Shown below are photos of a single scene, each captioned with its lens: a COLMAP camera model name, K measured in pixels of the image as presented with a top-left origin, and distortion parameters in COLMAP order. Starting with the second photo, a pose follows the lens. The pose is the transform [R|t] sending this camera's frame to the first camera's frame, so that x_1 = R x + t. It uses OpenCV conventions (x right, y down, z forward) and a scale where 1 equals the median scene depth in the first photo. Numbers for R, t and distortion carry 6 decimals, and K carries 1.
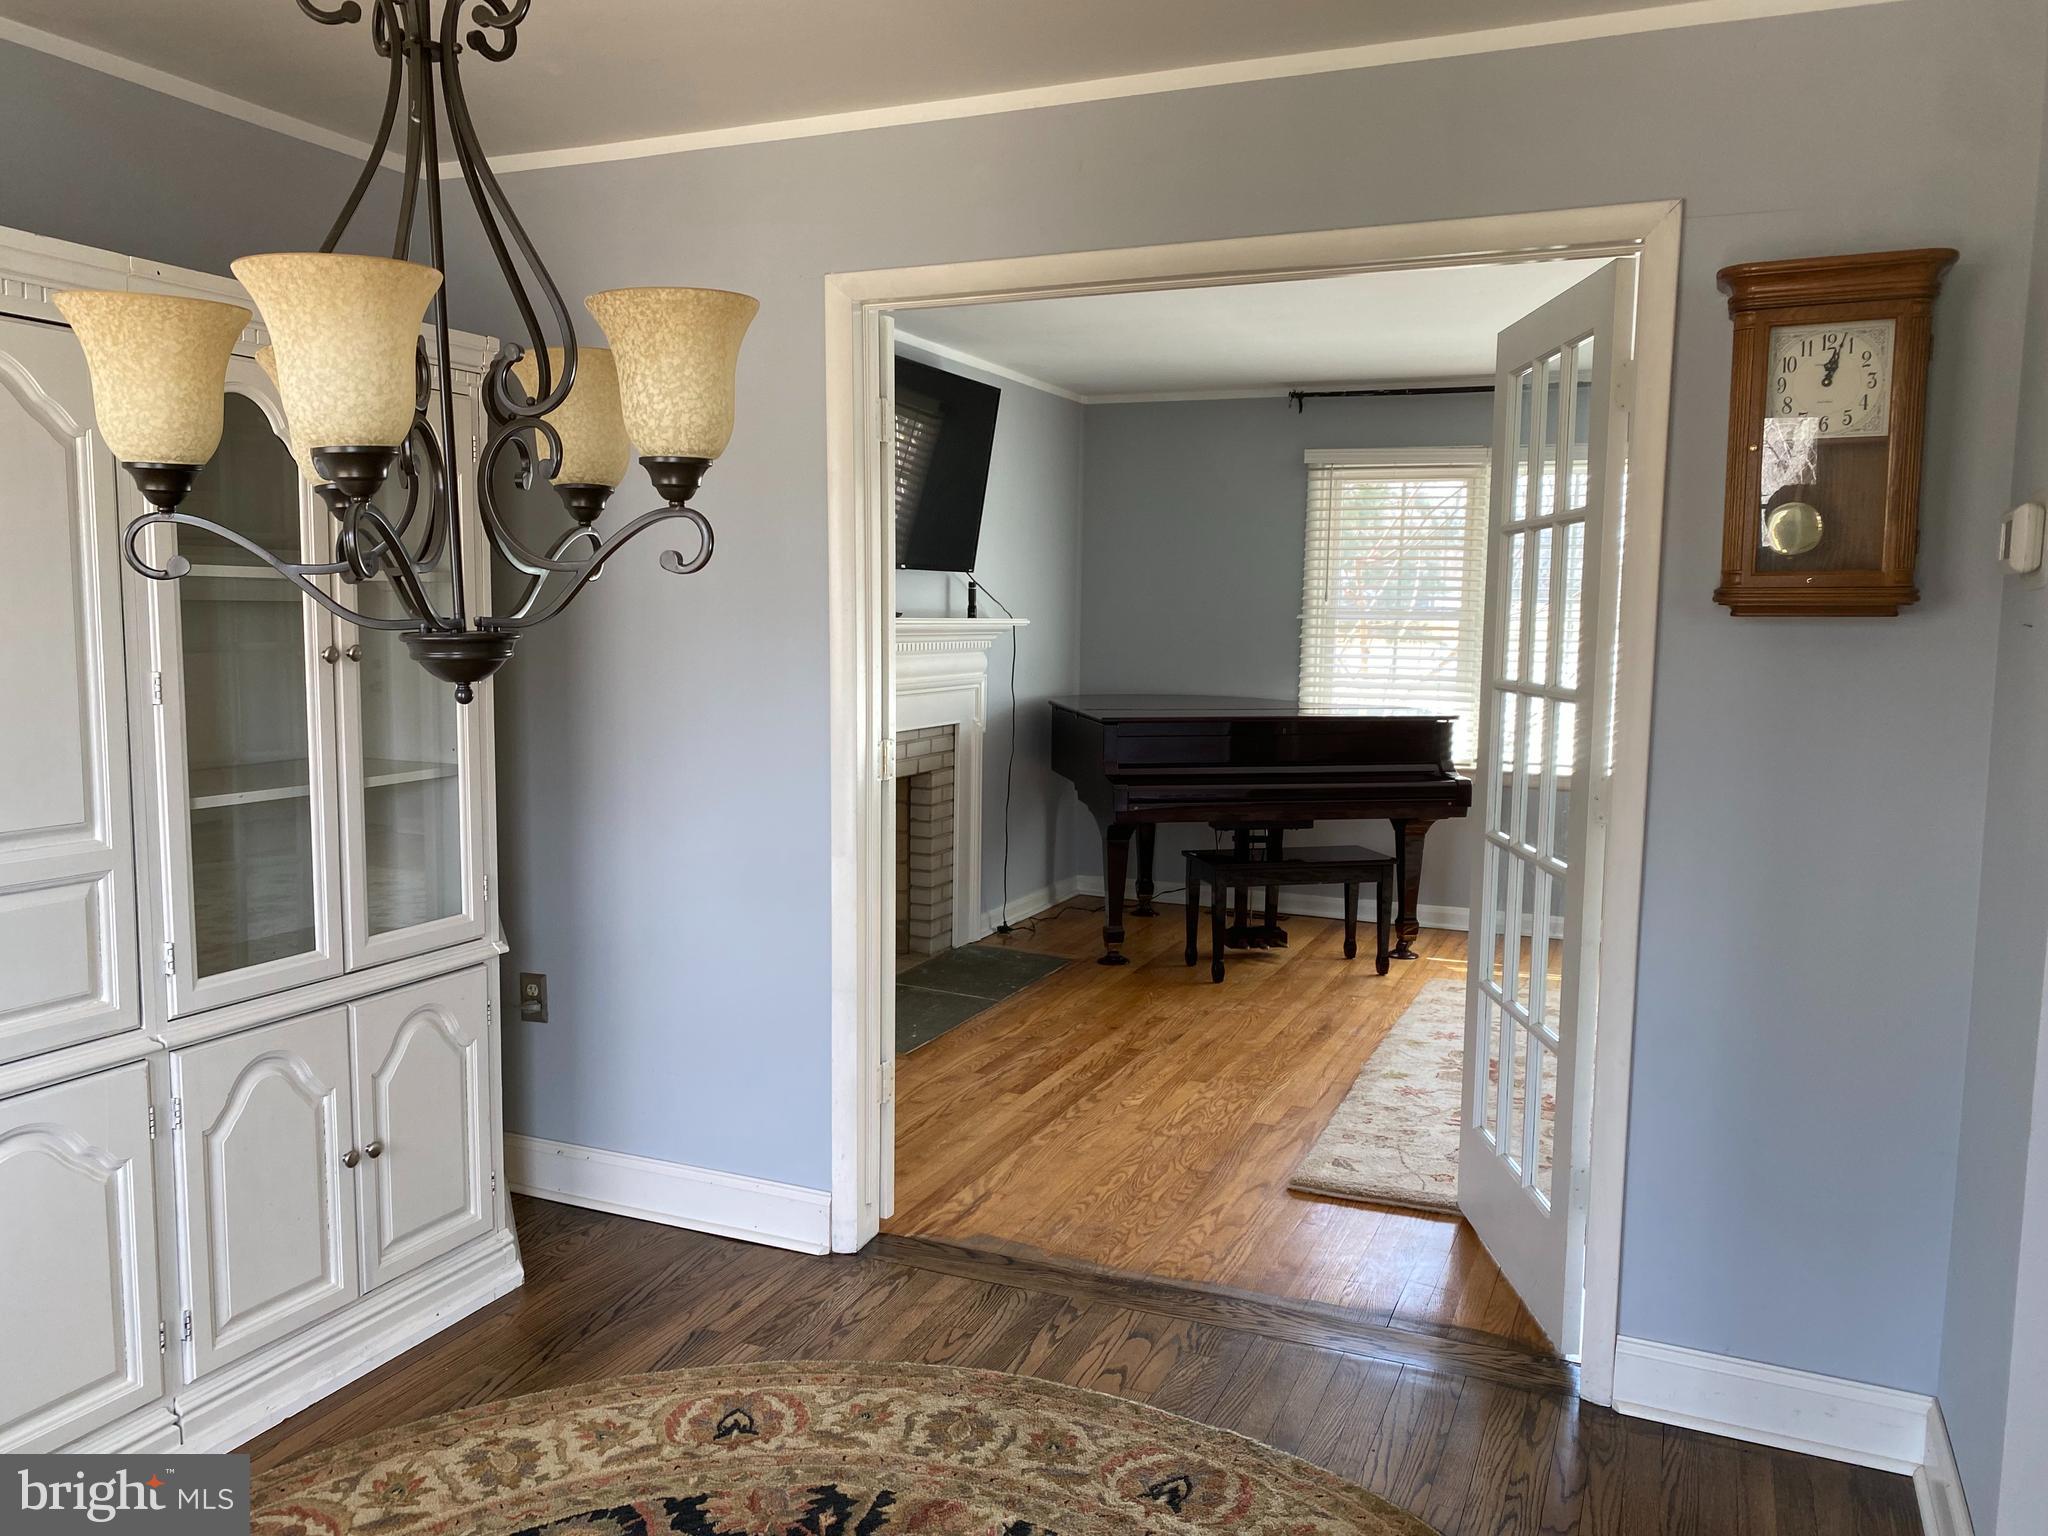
lens RADIAL K [[1574.8, 0, 1021.3], [0, 1574.8, 774.5], [0, 0, 1]] dist [0.041633, -0.039725]
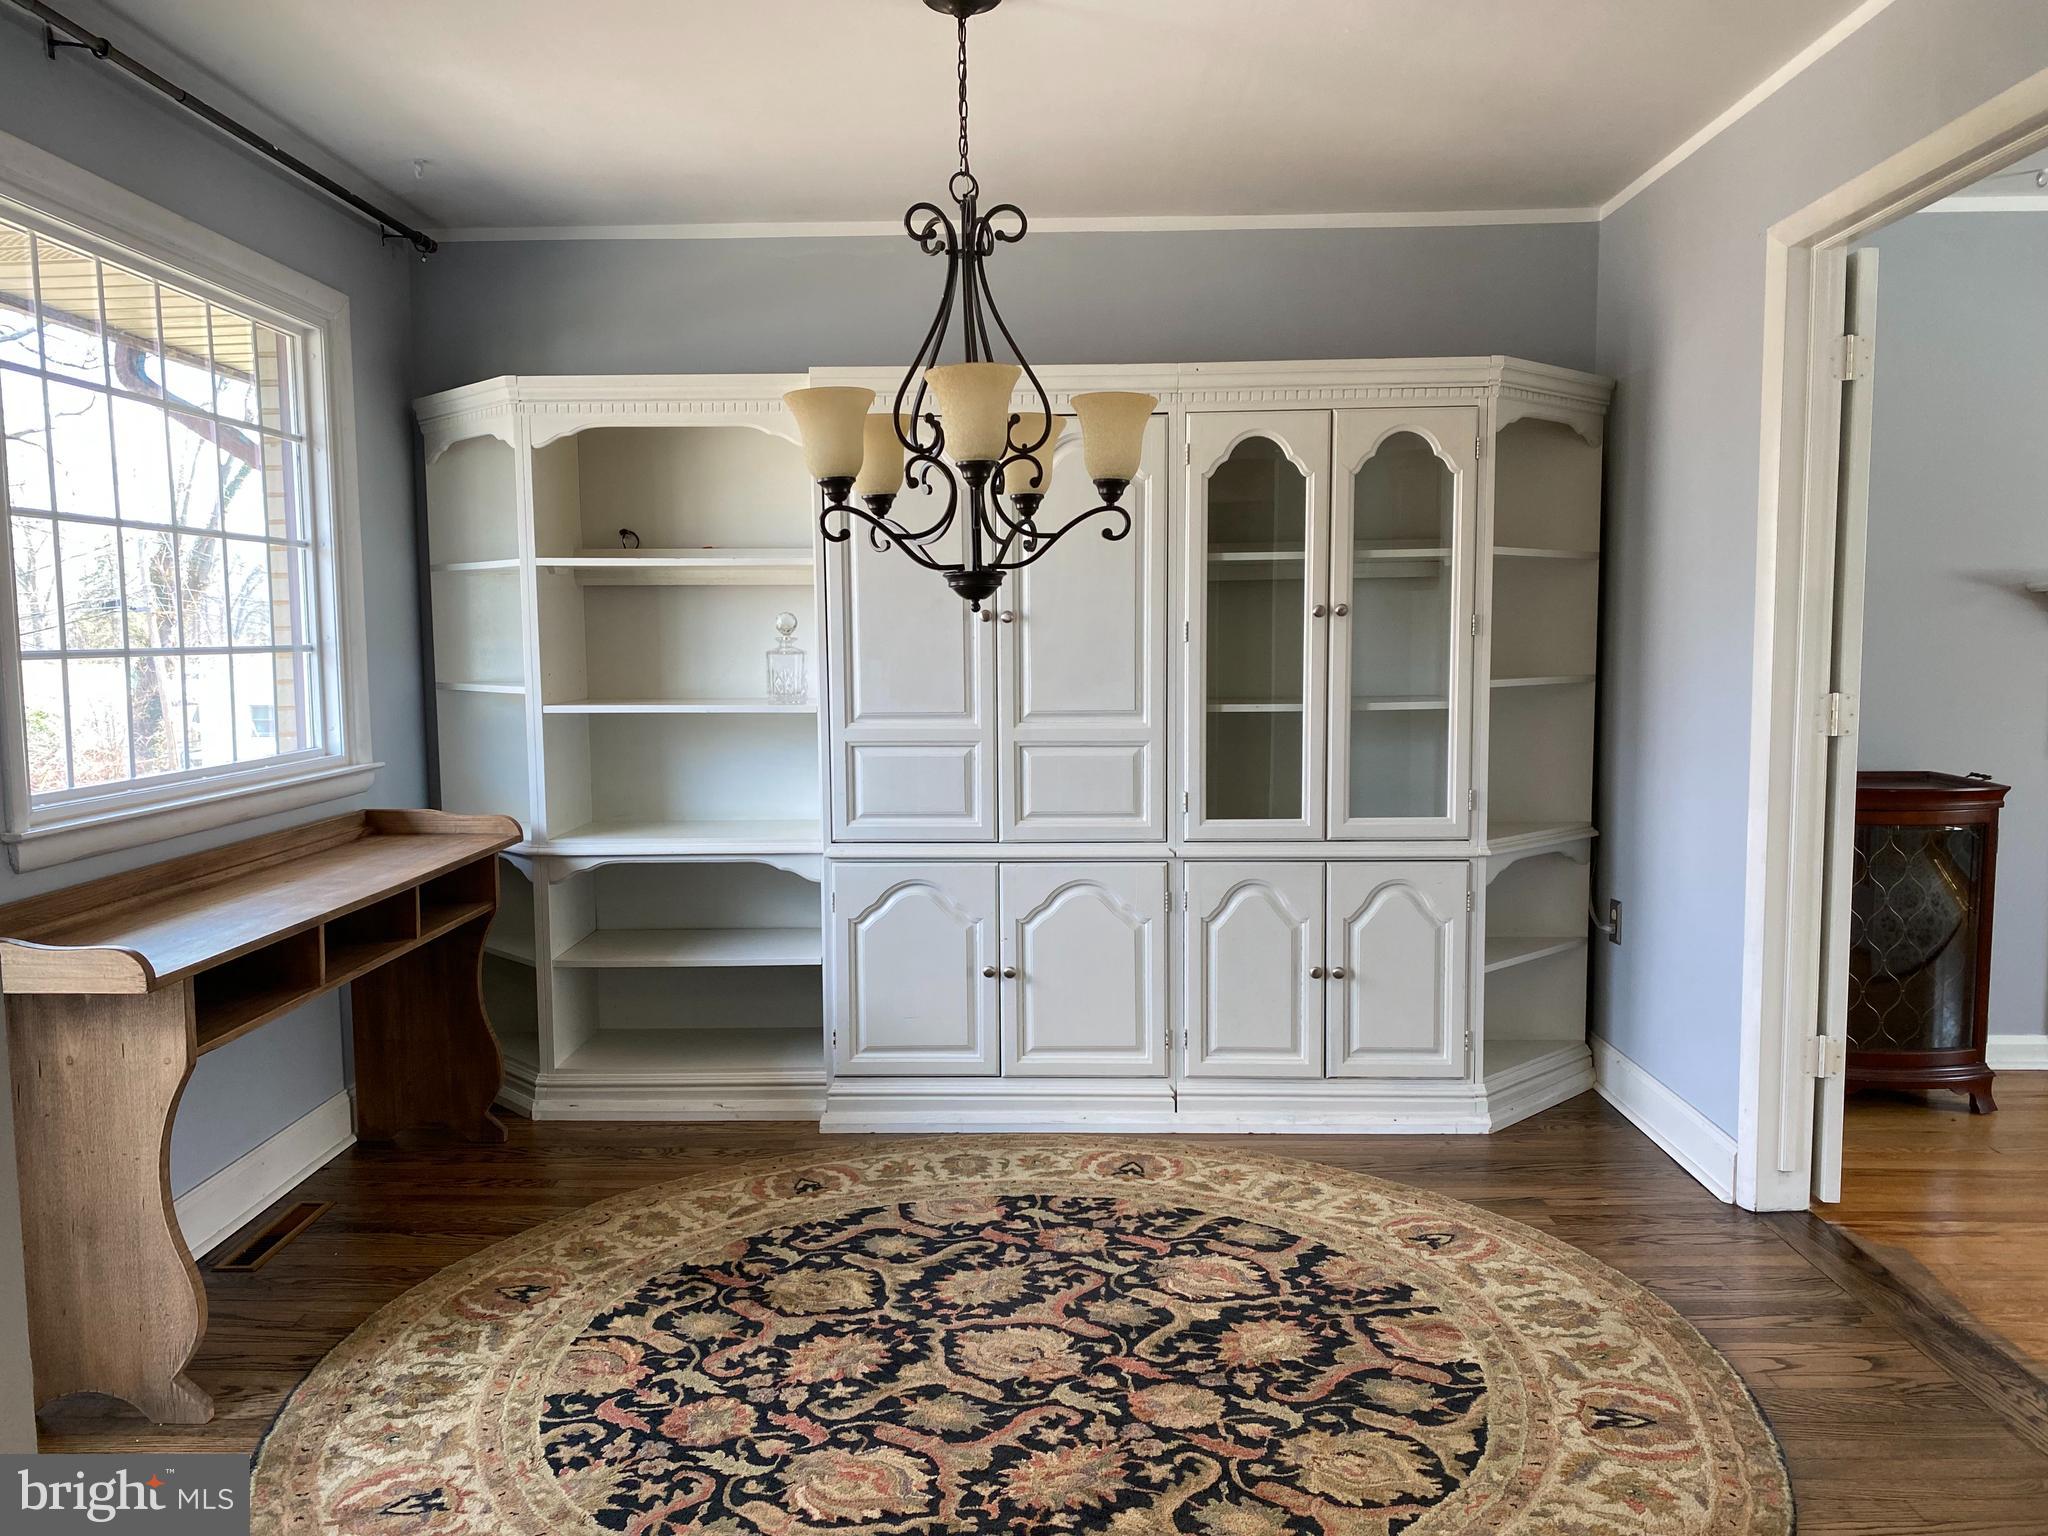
lens RADIAL K [[1591.7, 0, 1000.6], [0, 1591.7, 748.2], [0, 0, 1]] dist [0.027903, -0.008498]
pose [[0.358991, 0.046921, -0.932161, 0.793439], [-0.081342, 0.996508, 0.018834, 0.042930], [0.929790, 0.069062, 0.361554, 0.227414]]
